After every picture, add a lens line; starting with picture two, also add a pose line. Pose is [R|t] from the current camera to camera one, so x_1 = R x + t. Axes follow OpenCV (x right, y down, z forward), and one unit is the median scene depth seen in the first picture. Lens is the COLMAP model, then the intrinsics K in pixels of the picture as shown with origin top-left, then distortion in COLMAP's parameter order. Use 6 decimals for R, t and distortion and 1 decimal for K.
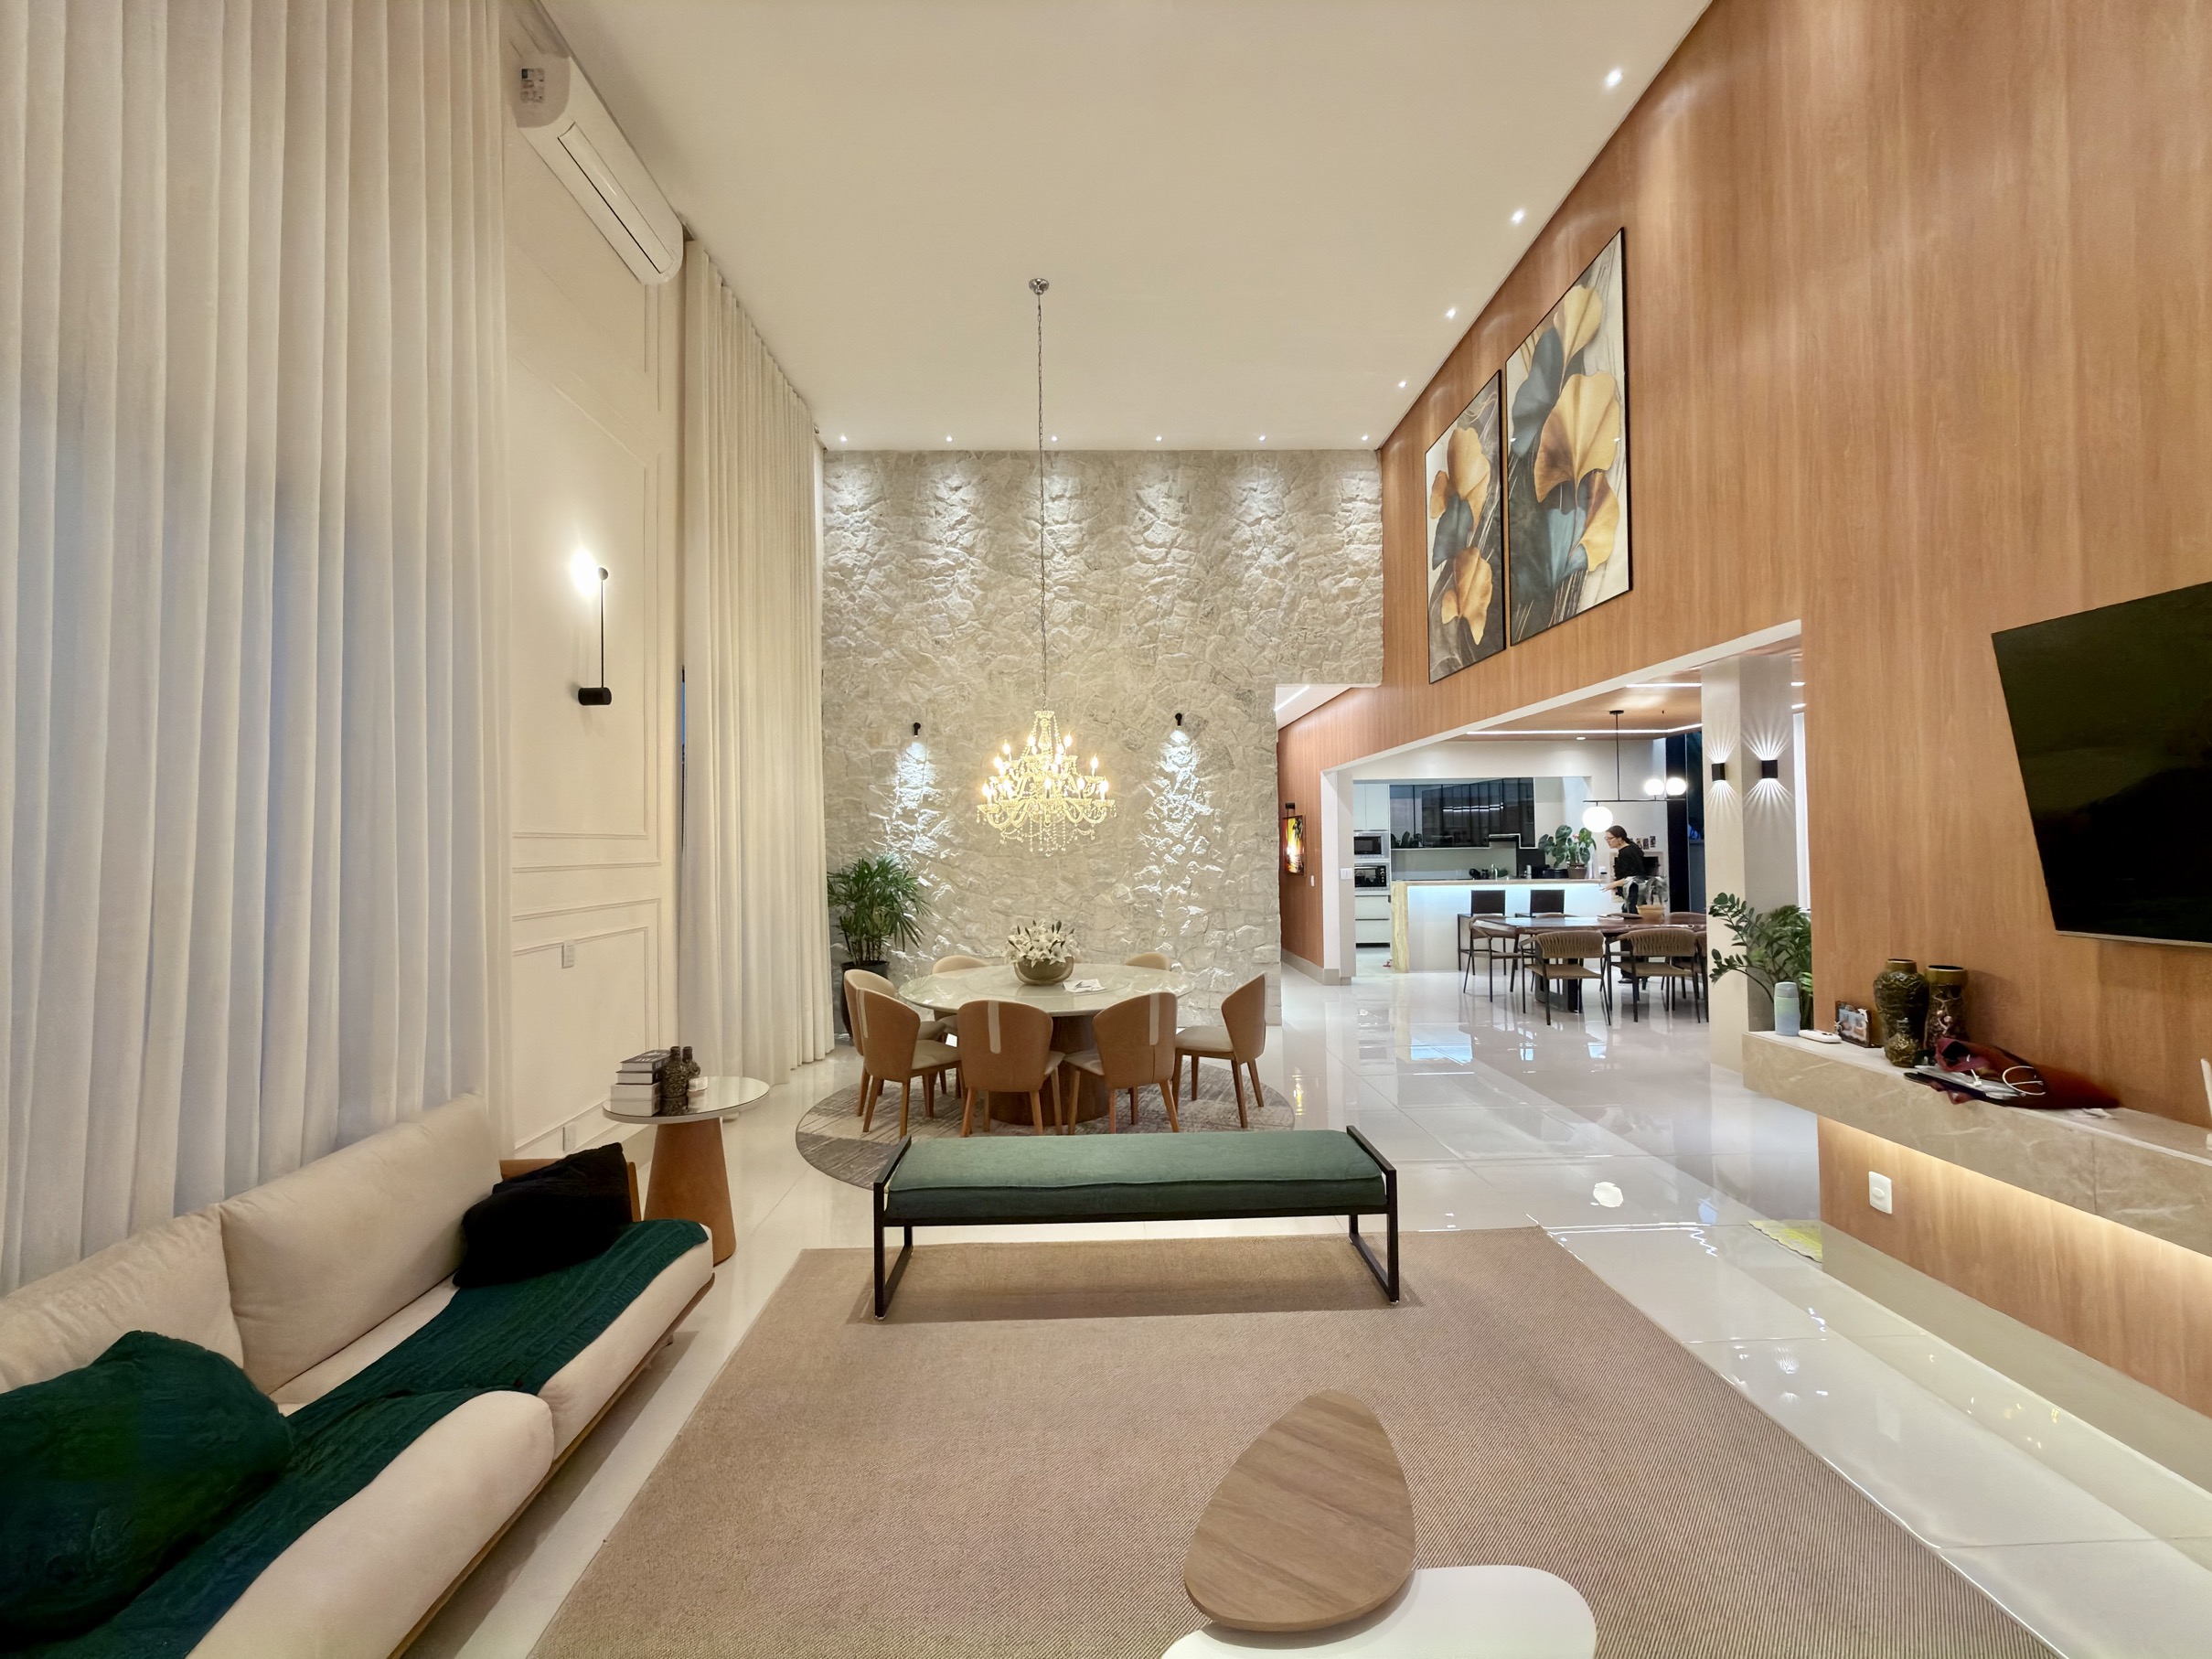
lens RADIAL K [[883.0, 0, 1105.9], [0, 883.0, 828.1], [0, 0, 1]] dist [0.000200, -0.000318]
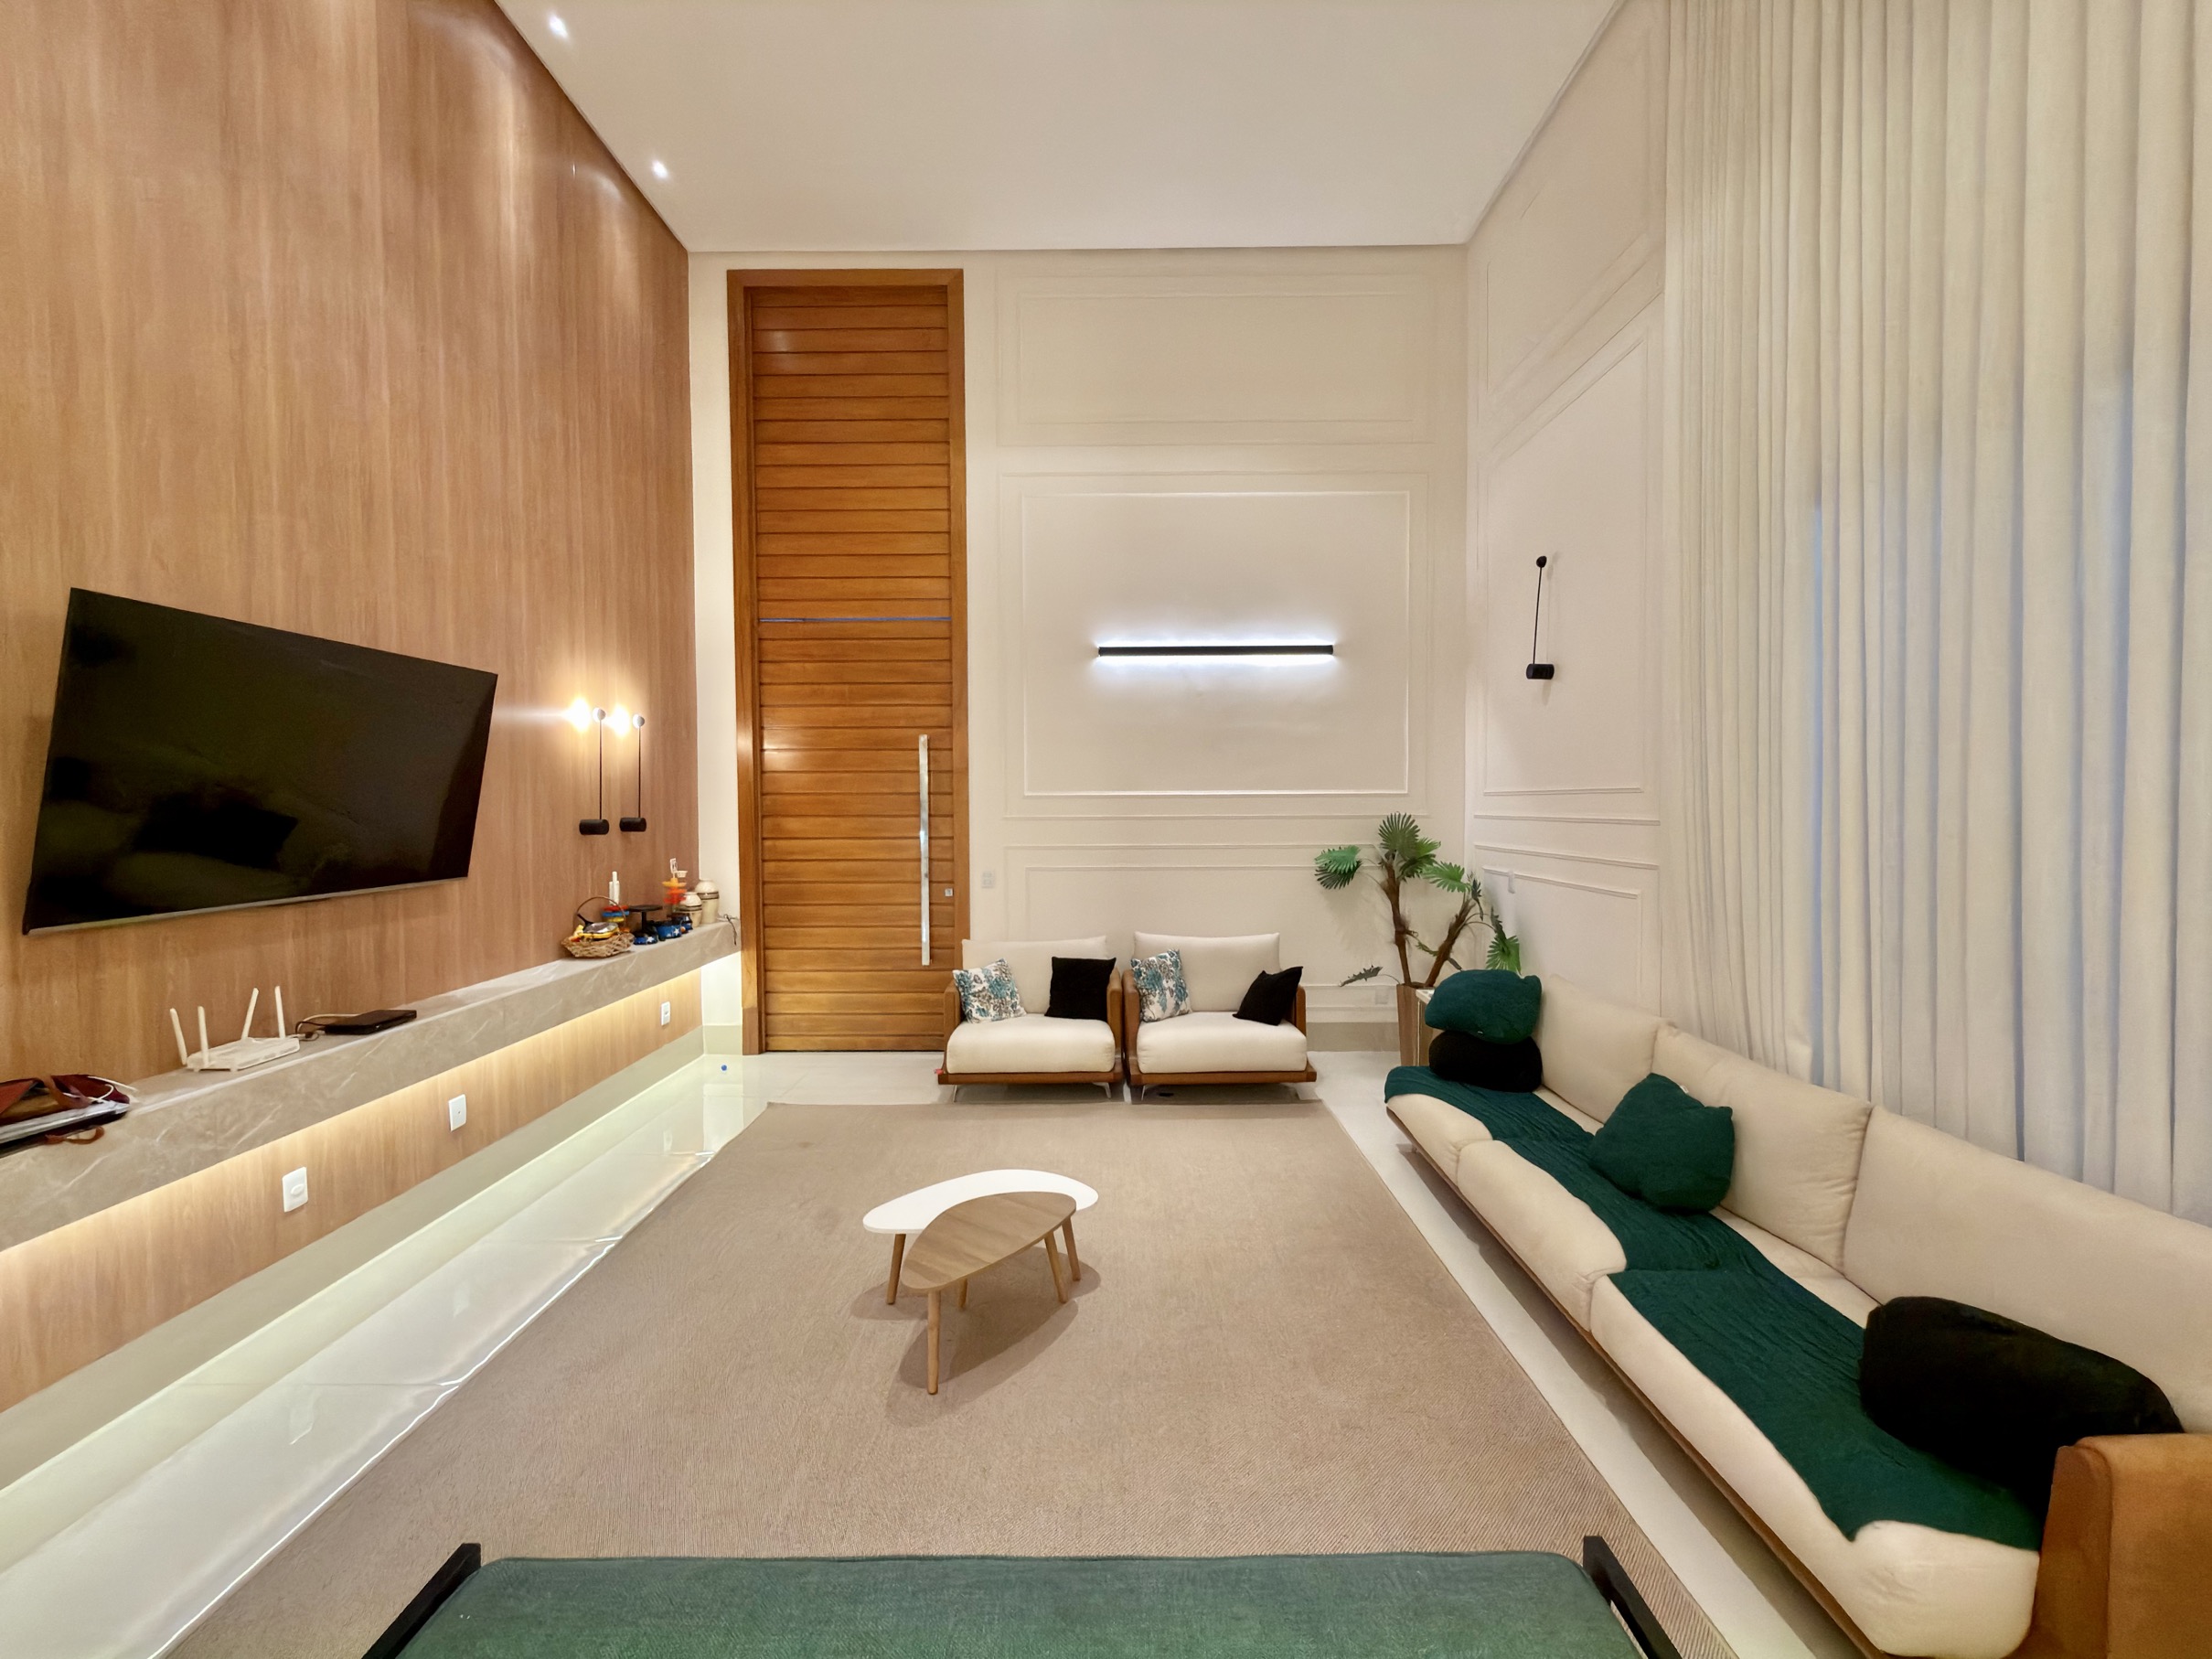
lens RADIAL K [[883.0, 0, 1101.4], [0, 883.0, 828.7], [0, 0, 1]] dist [0.000200, -0.000318]
pose [[-0.999176, 0.017579, 0.036590, -0.010590], [0.017834, 0.999819, 0.006638, 0.010088], [-0.036467, 0.007285, -0.999308, 0.651597]]
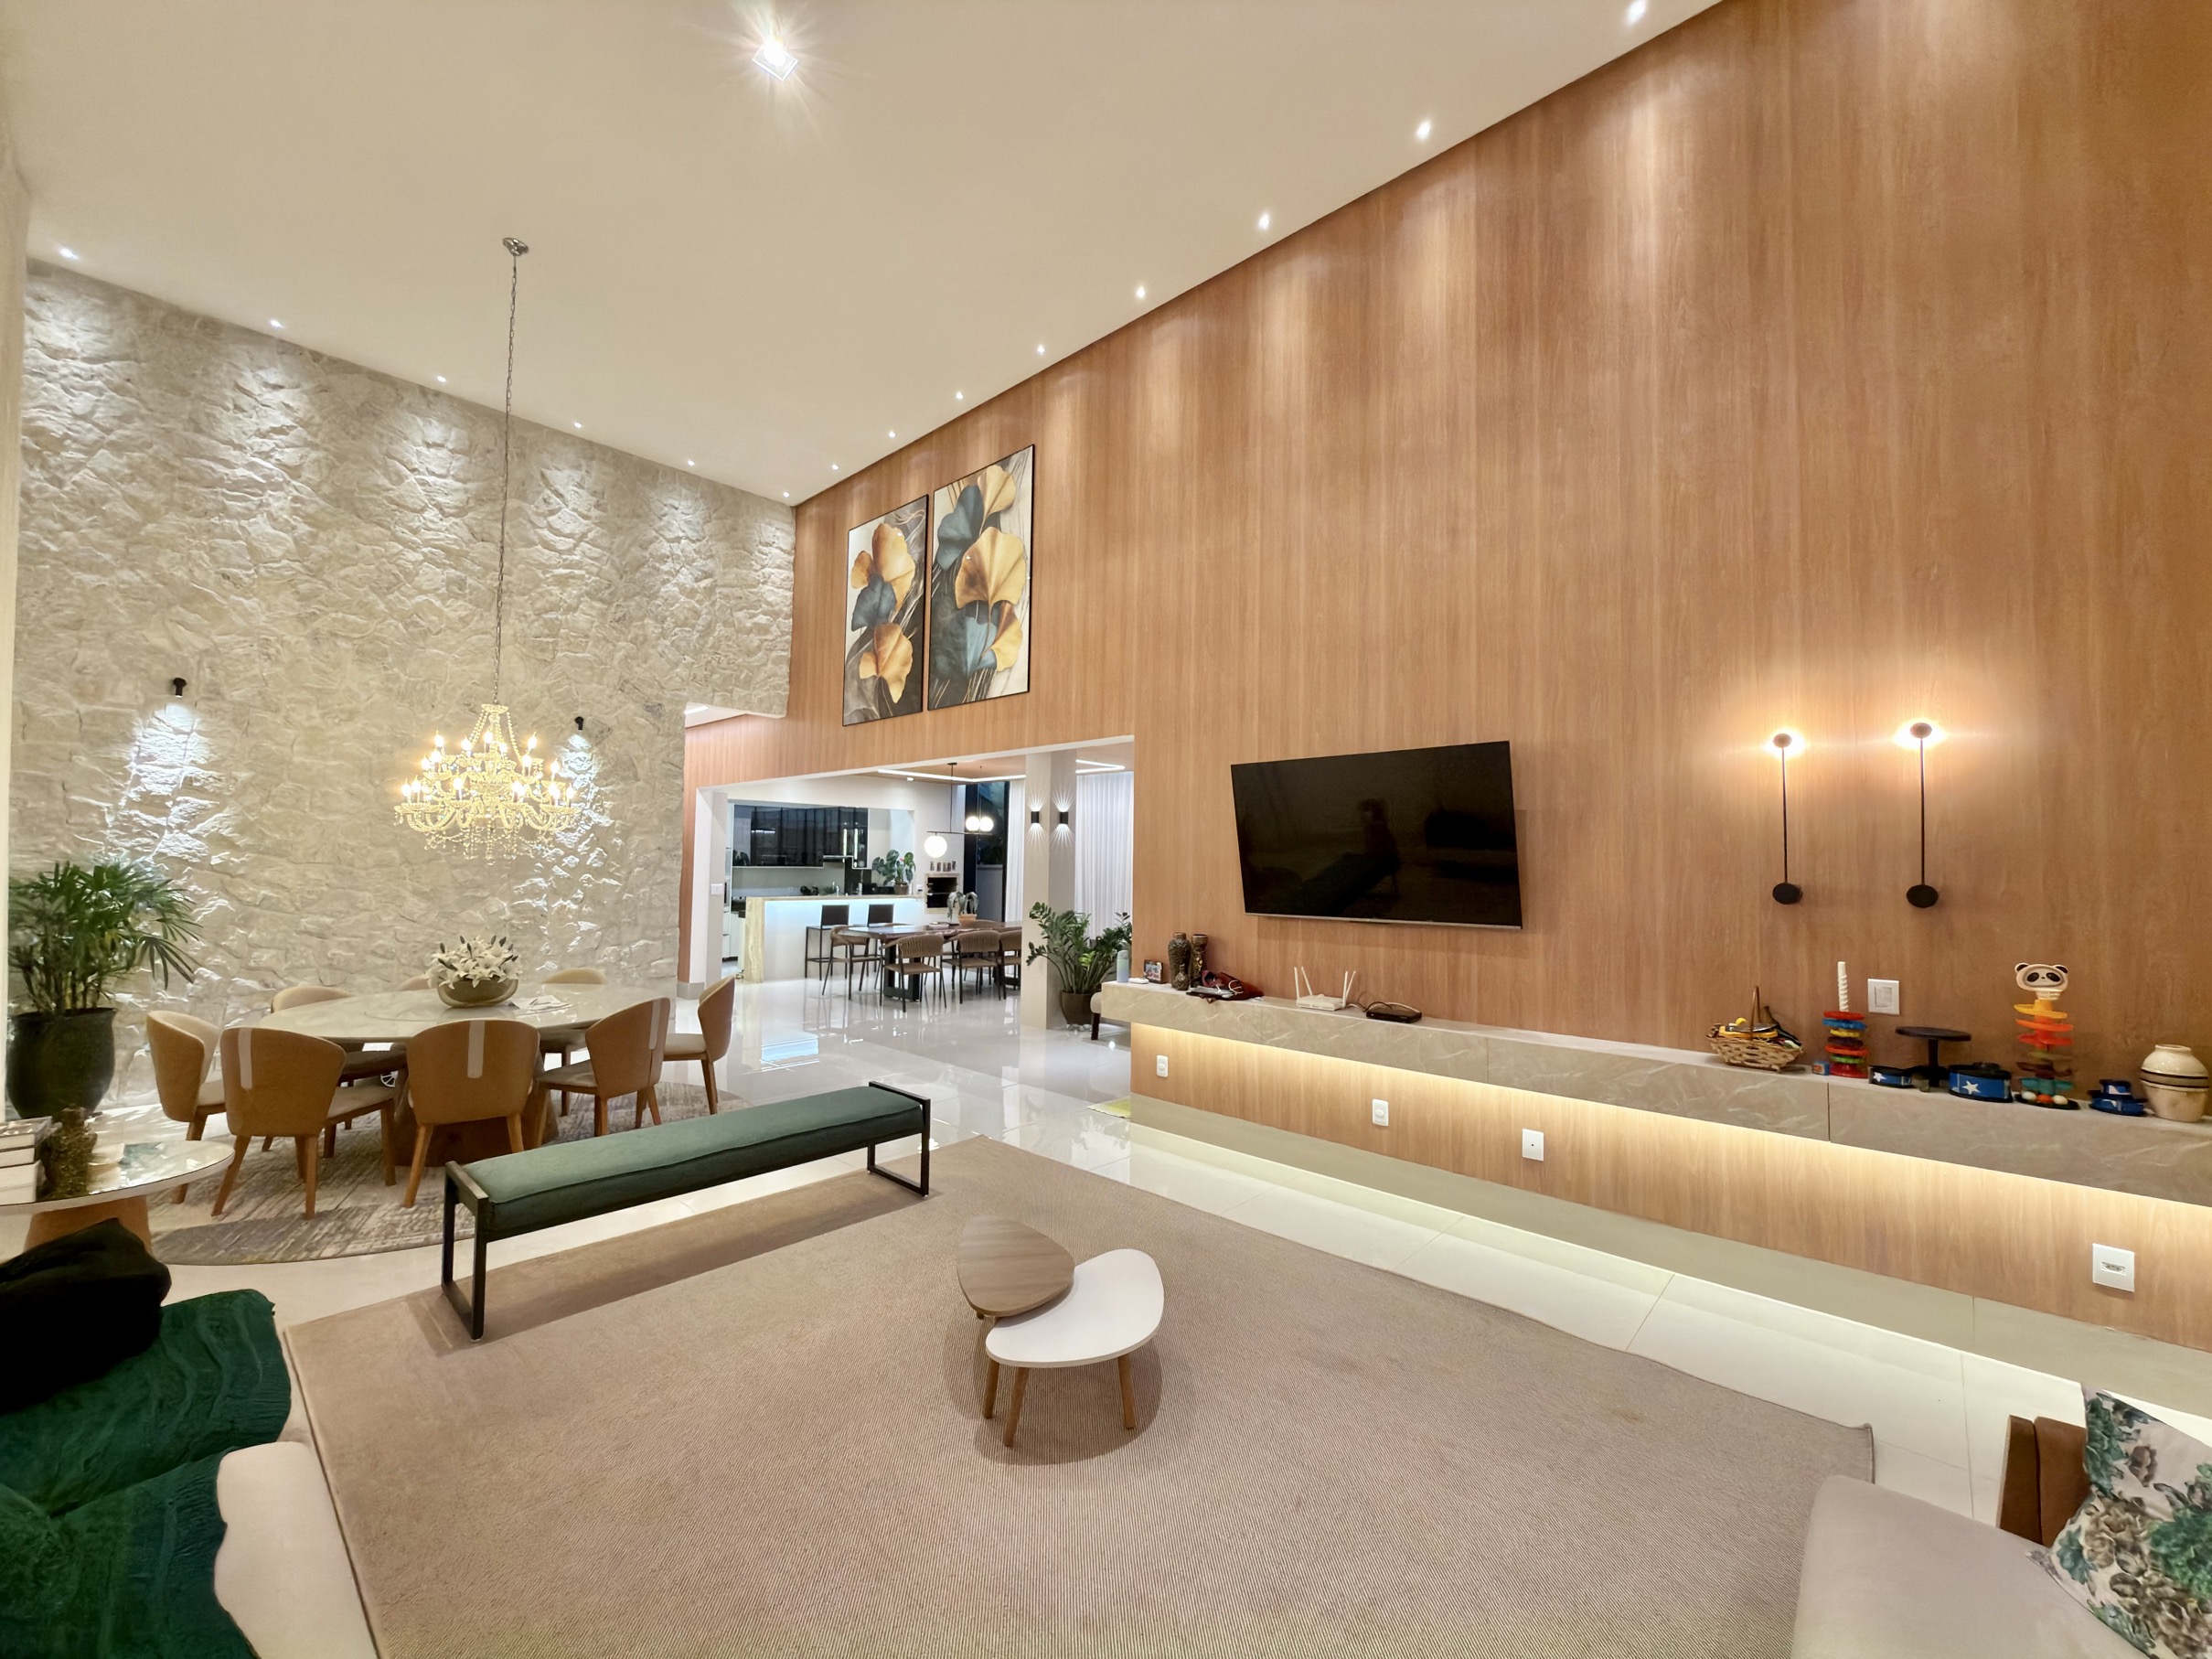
lens RADIAL K [[883.0, 0, 1106.0], [0, 883.0, 828.9], [0, 0, 1]] dist [0.000200, -0.000318]
pose [[0.699983, 0.054344, 0.712088, -0.218096], [-0.038882, 0.998522, -0.037982, 0.004098], [-0.713100, -0.001101, 0.701062, -0.071875]]
